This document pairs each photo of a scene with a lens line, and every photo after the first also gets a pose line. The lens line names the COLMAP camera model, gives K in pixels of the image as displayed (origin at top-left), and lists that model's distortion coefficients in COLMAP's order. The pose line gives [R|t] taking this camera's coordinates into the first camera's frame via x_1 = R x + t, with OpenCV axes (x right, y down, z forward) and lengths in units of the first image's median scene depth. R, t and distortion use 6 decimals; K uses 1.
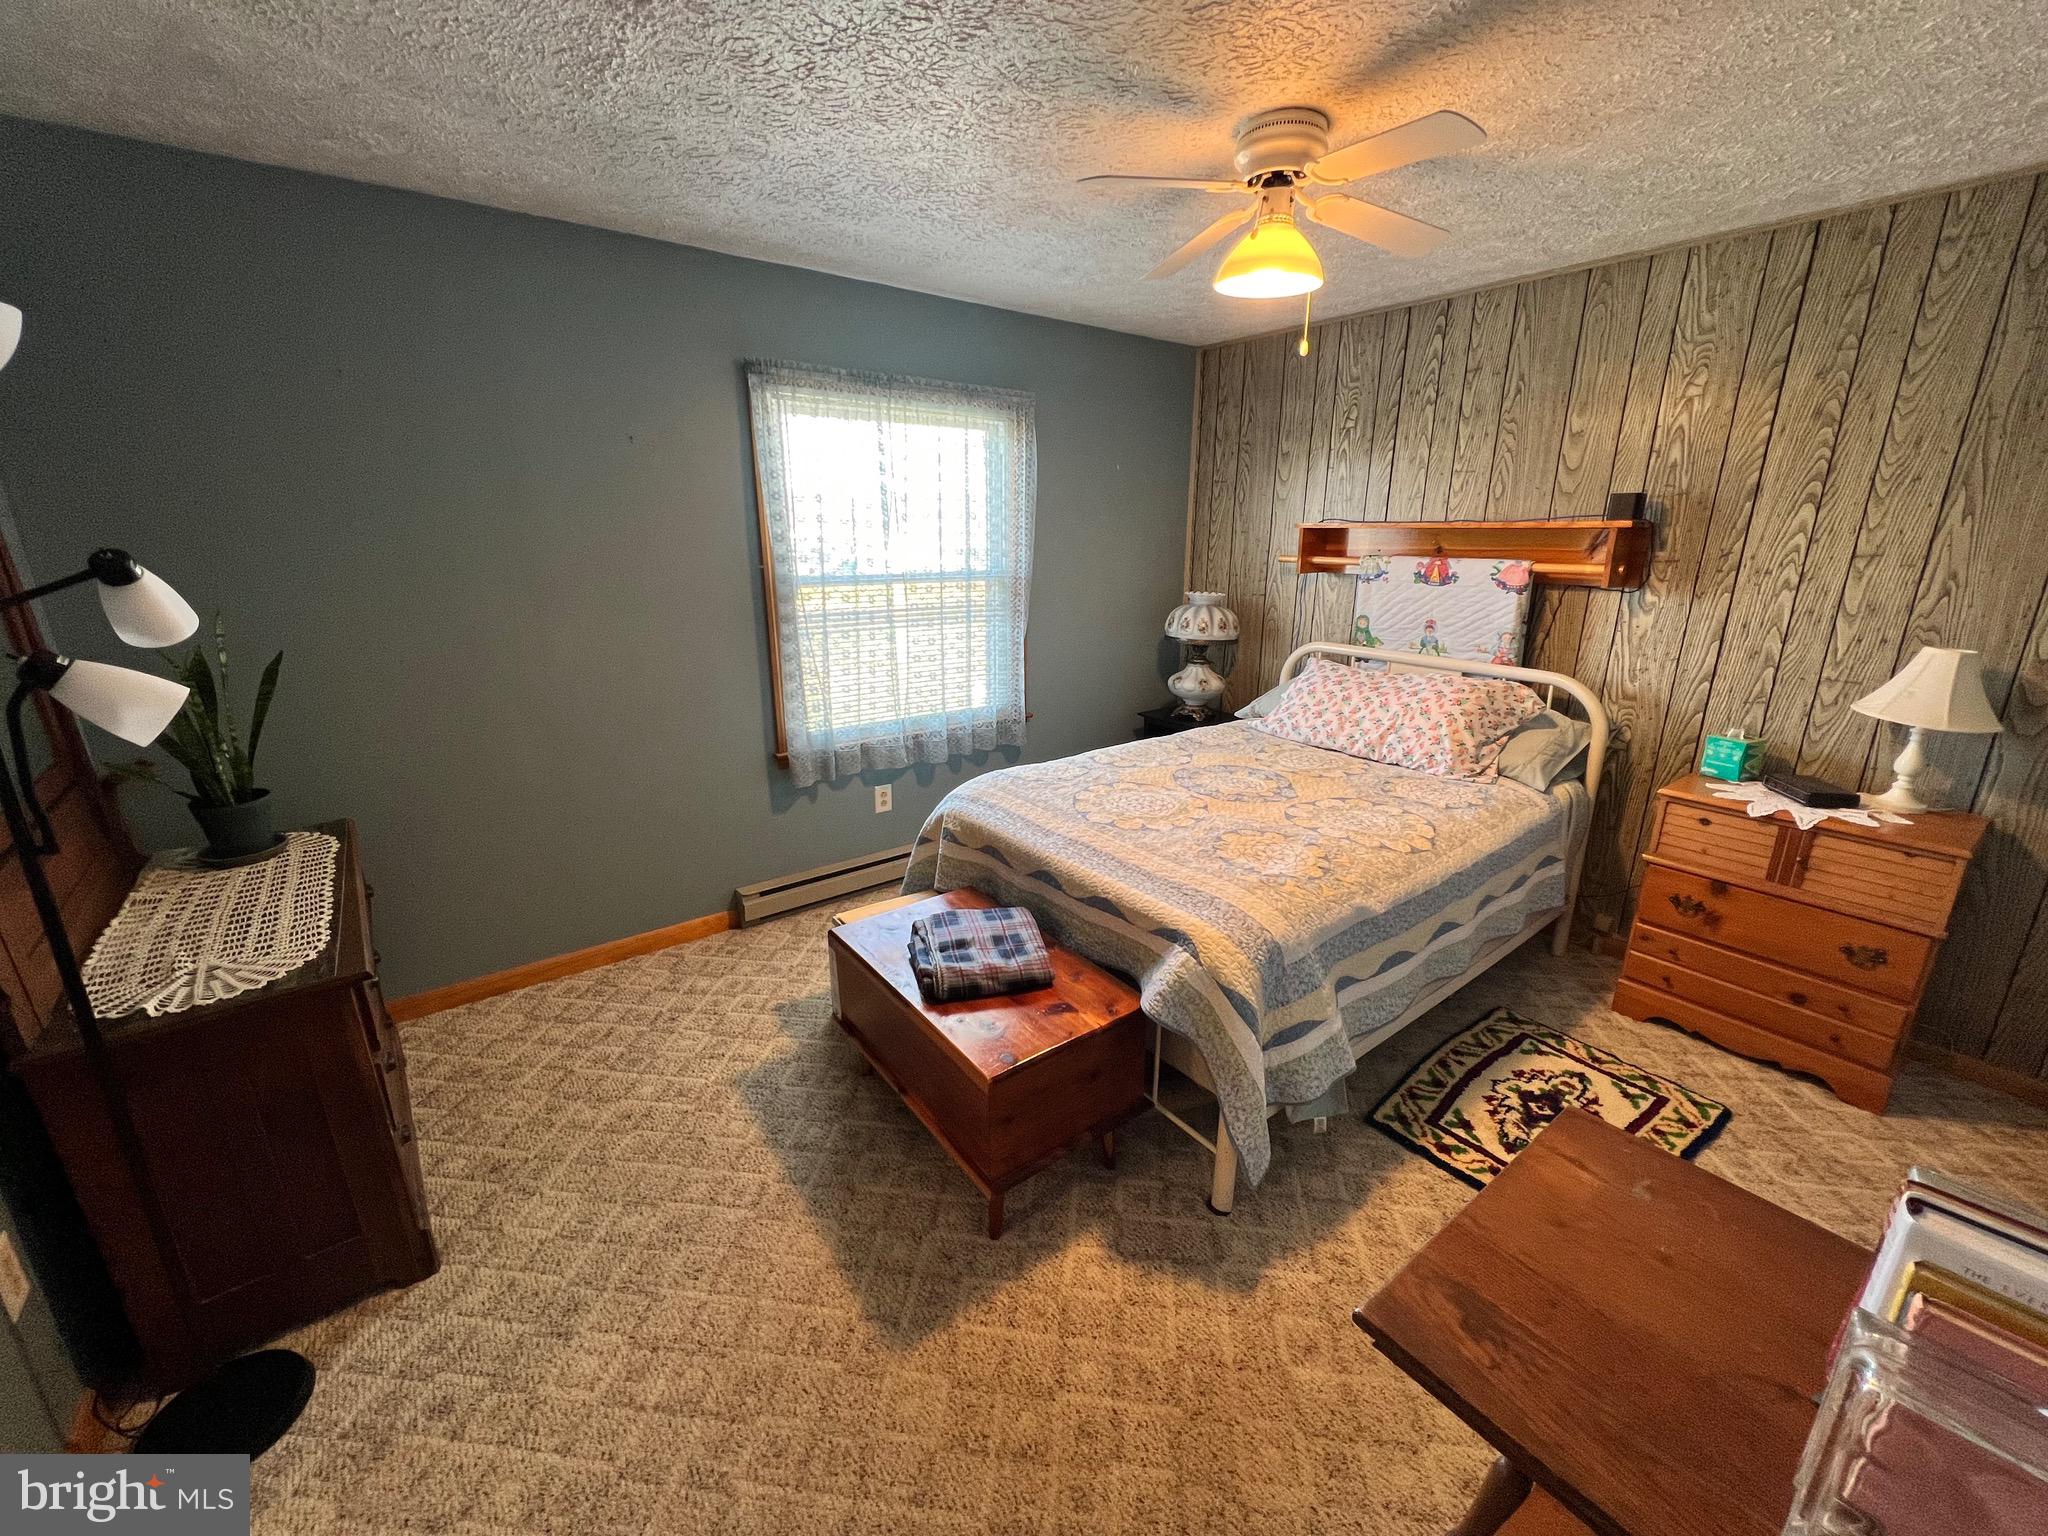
lens RADIAL K [[818.8, 0, 1020.1], [0, 818.8, 760.6], [0, 0, 1]] dist [-0.000522, 0.000605]
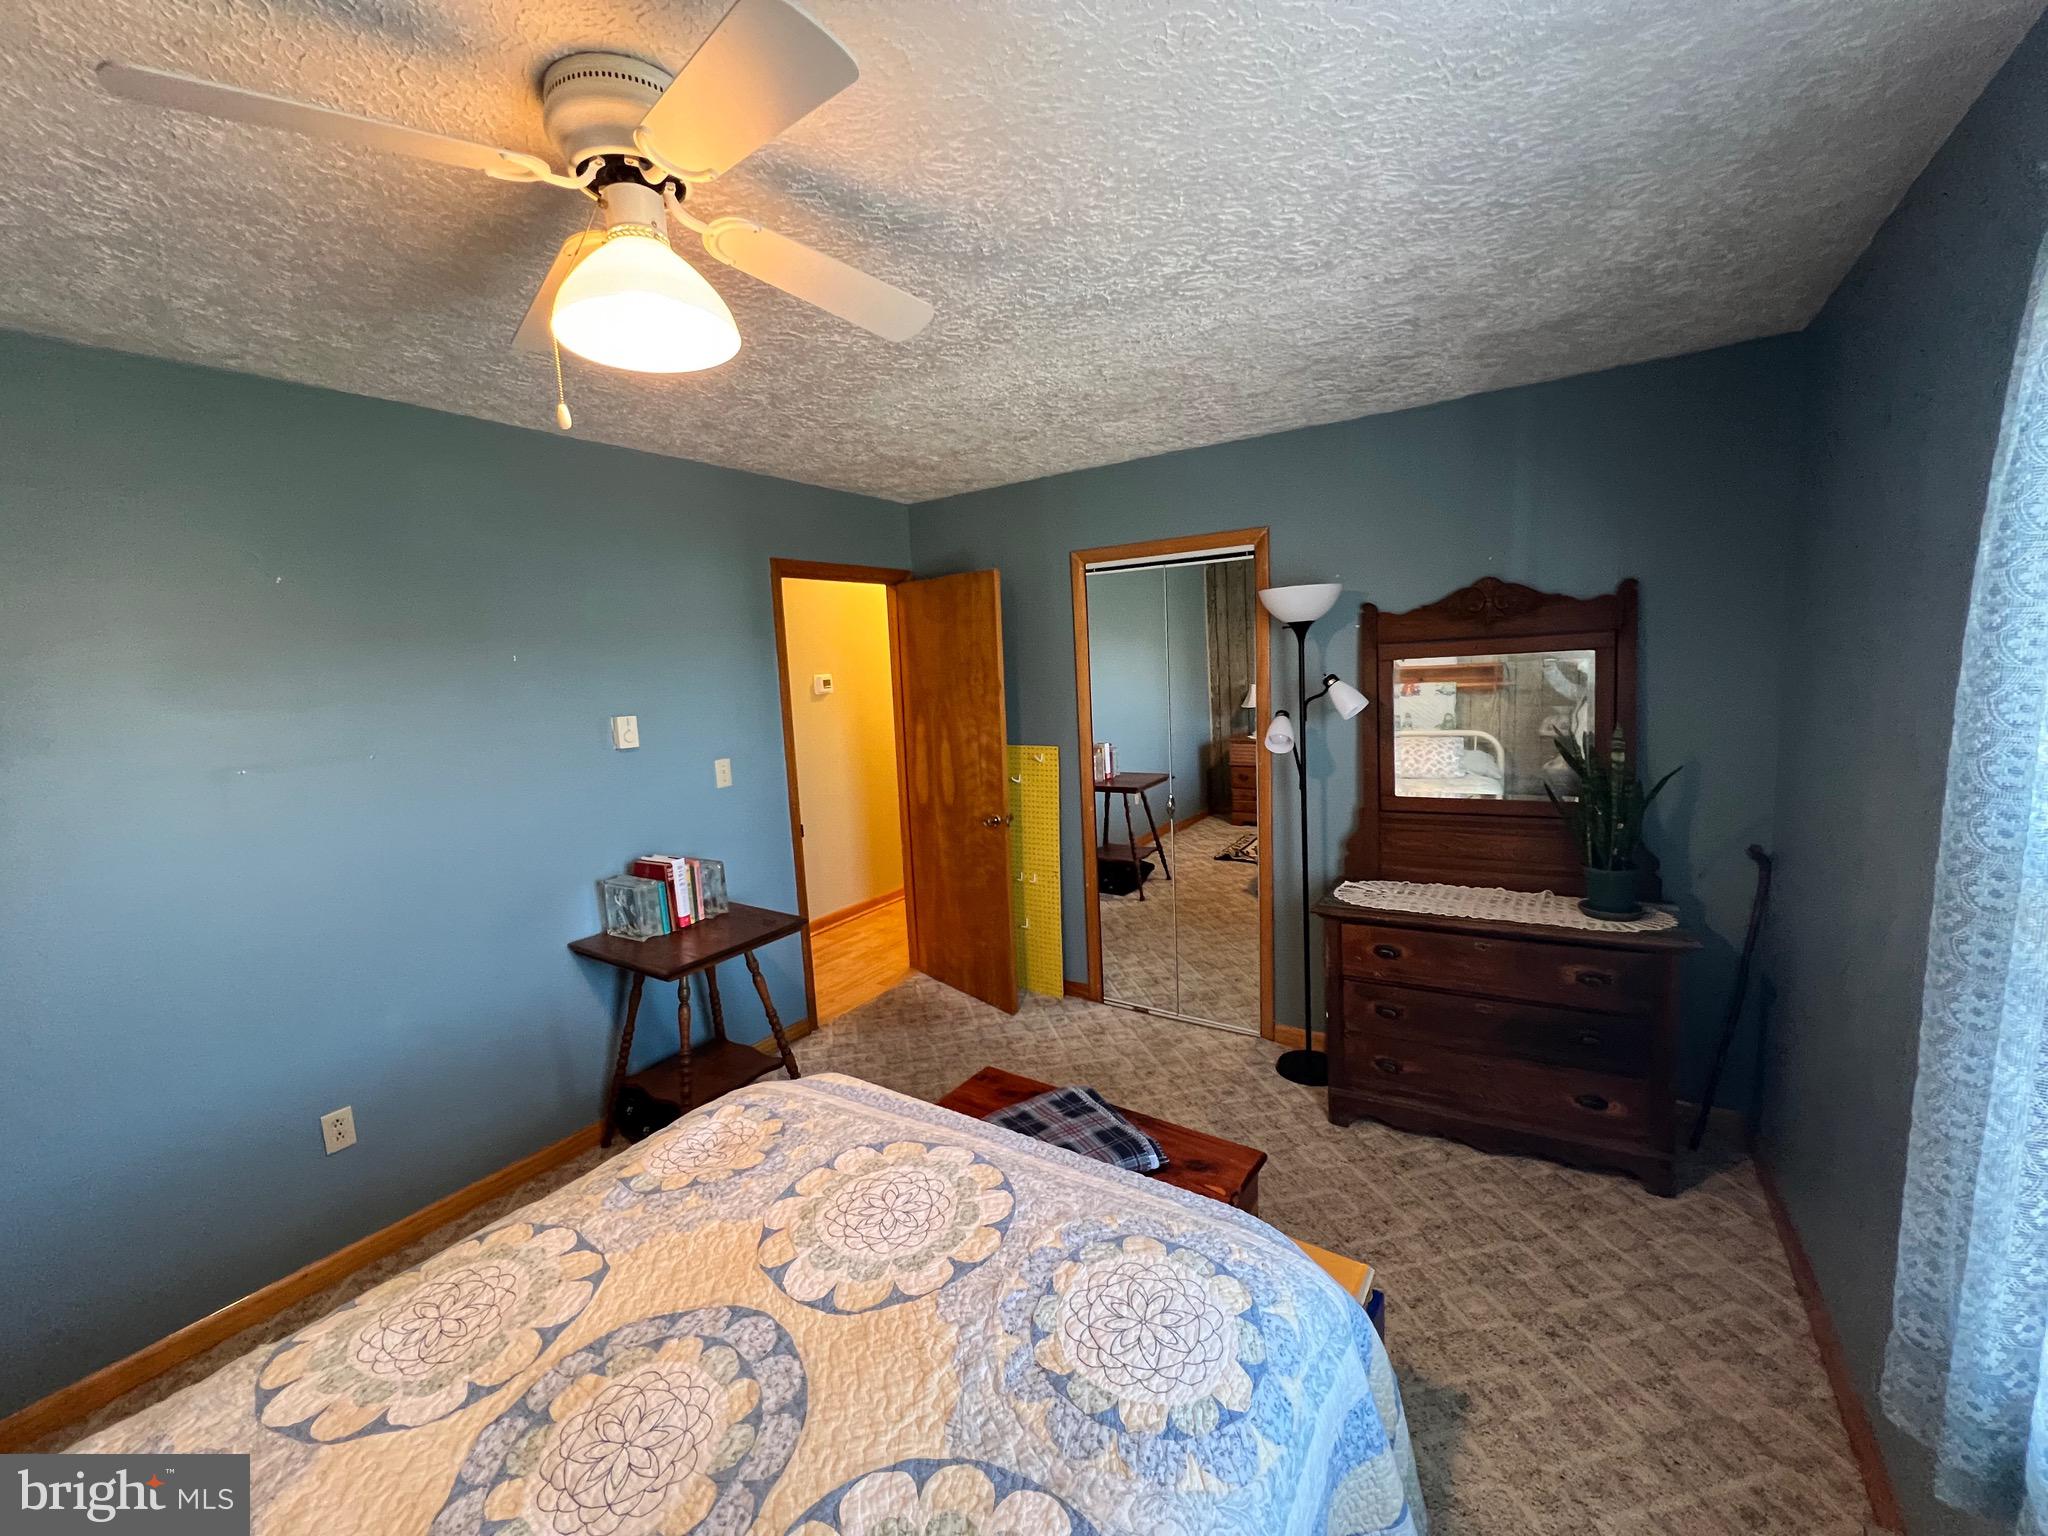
lens RADIAL K [[817.8, 0, 1020.5], [0, 817.8, 761.0], [0, 0, 1]] dist [-0.001610, -0.000030]
pose [[-0.944445, 0.085309, -0.317405, 0.188091], [-0.043069, 0.925278, 0.376838, -0.380189], [0.325835, 0.369573, -0.870200, 1.240091]]
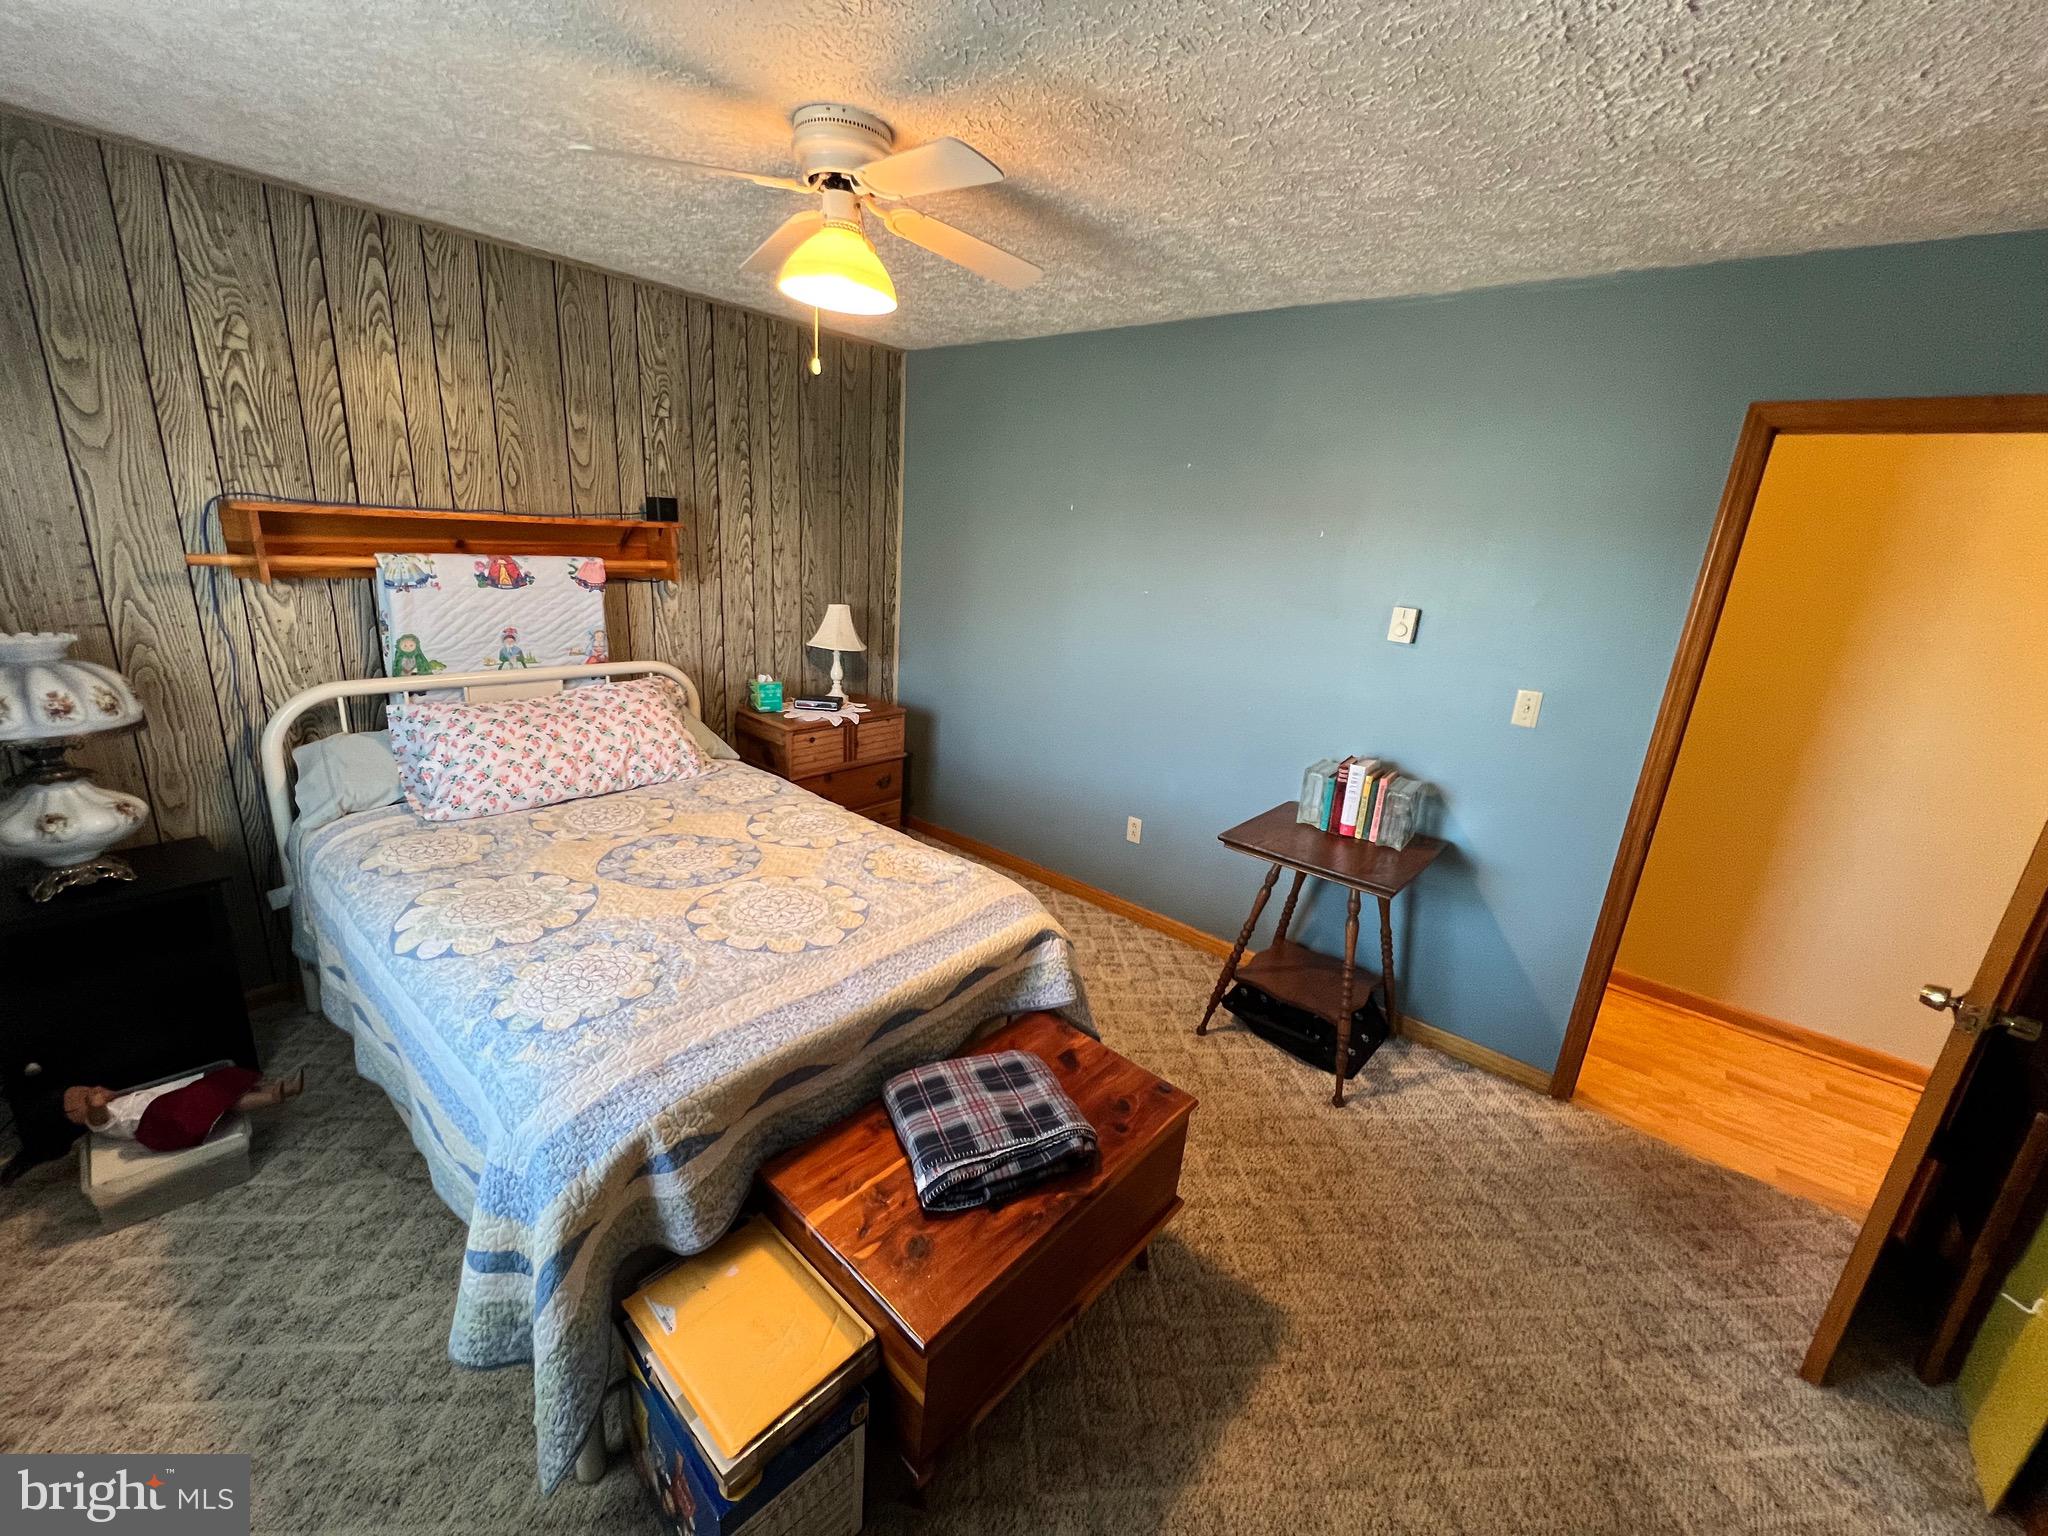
lens RADIAL K [[818.8, 0, 1020.1], [0, 818.8, 760.6], [0, 0, 1]] dist [-0.000522, 0.000605]
pose [[-0.212058, -0.287102, 0.934133, -0.530158], [0.198944, 0.923173, 0.328896, -0.260116], [-0.956793, 0.255585, -0.138648, 0.763055]]
